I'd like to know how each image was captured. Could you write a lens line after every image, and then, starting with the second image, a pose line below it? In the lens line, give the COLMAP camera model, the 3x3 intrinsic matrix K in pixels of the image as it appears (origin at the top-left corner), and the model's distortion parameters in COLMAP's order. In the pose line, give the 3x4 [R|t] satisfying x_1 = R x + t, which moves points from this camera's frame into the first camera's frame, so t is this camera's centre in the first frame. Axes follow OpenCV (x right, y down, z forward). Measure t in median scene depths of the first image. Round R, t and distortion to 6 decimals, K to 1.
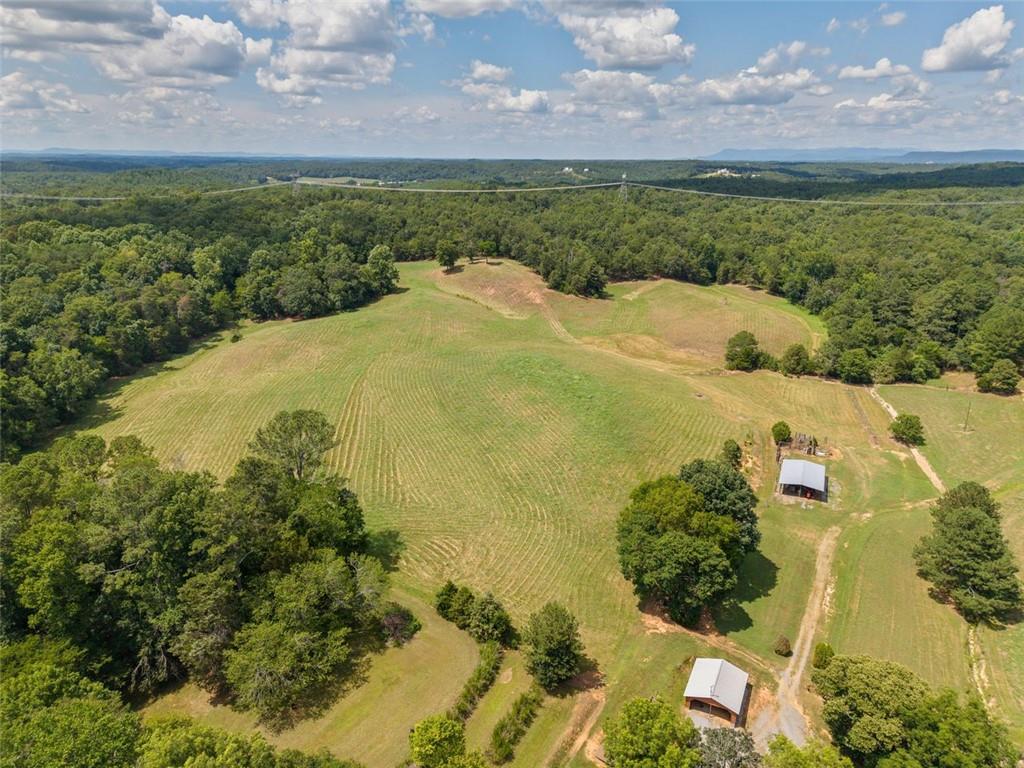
lens RADIAL K [[681.2, 0, 515.0], [0, 681.2, 389.6], [0, 0, 1]] dist [0.027525, -0.032301]
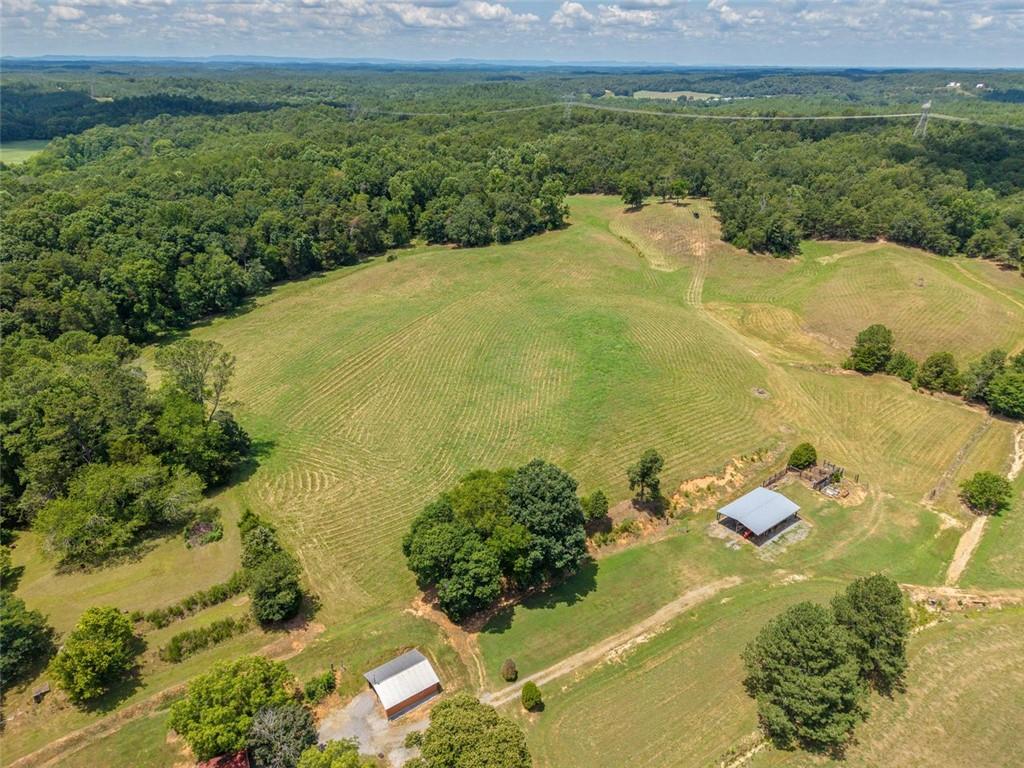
lens RADIAL K [[681.2, 0, 515.0], [0, 681.2, 389.6], [0, 0, 1]] dist [0.027525, -0.032301]
pose [[0.880754, 0.200884, -0.428856, 0.347183], [-0.150695, 0.977388, 0.148340, -0.071317], [0.448958, -0.066025, 0.891110, 0.086837]]
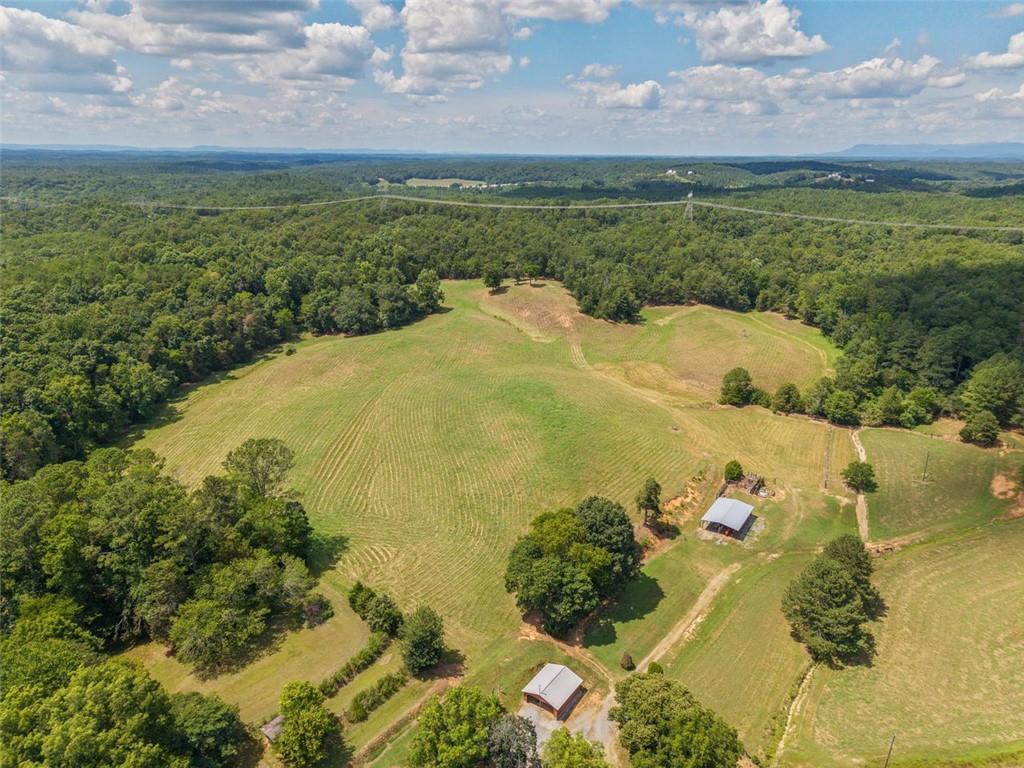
lens RADIAL K [[681.2, 0, 515.0], [0, 681.2, 389.6], [0, 0, 1]] dist [0.027525, -0.032301]
pose [[0.987222, 0.051156, -0.150914, 0.169079], [-0.050354, 0.998690, 0.009130, -0.048064], [0.151183, -0.001414, 0.988505, -0.100331]]
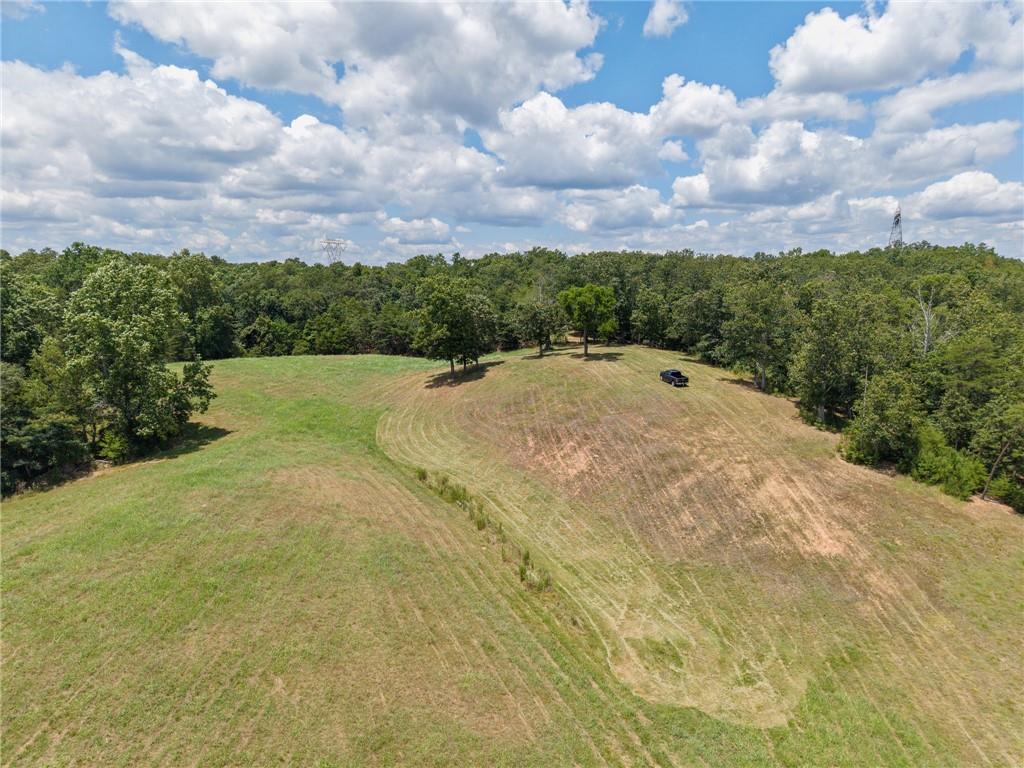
lens RADIAL K [[681.2, 0, 515.0], [0, 681.2, 389.6], [0, 0, 1]] dist [0.027525, -0.032301]
pose [[0.975620, 0.024397, -0.218107, -0.008996], [-0.064157, 0.982095, -0.177124, -0.185970], [0.209881, 0.186799, 0.959717, 1.137714]]
